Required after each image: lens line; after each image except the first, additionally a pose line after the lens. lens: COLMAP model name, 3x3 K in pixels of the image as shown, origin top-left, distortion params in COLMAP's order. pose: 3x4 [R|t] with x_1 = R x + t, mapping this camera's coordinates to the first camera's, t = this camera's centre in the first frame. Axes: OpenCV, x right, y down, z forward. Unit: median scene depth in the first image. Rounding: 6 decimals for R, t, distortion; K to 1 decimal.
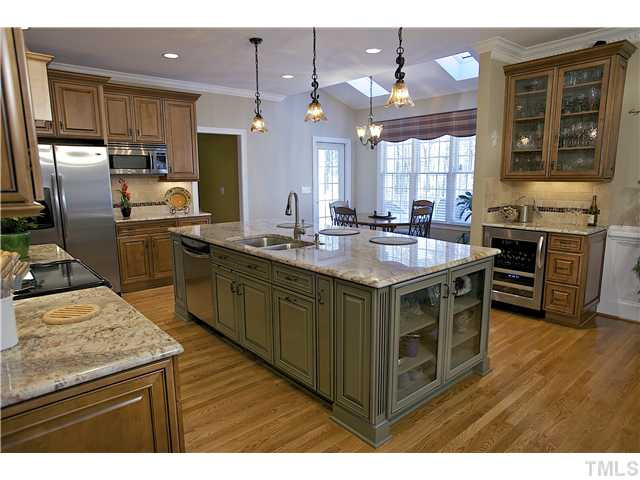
lens RADIAL K [[393.4, 0, 319.7], [0, 393.4, 243.0], [0, 0, 1]] dist [-0.003009, 0.031419]
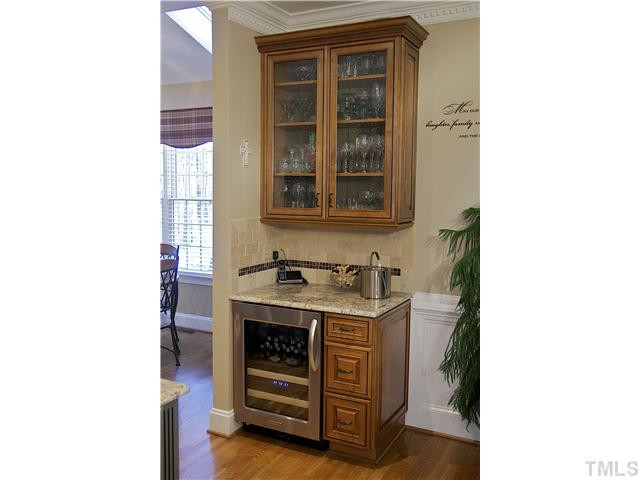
lens RADIAL K [[474.6, 0, 320.0], [0, 474.6, 240.0], [0, 0, 1]] dist [0.006155, 0.001168]
pose [[0.947834, -0.017513, 0.318284, 0.337610], [0.034044, 0.998340, -0.046450, -0.100846], [-0.316942, 0.054862, 0.946857, 0.302197]]
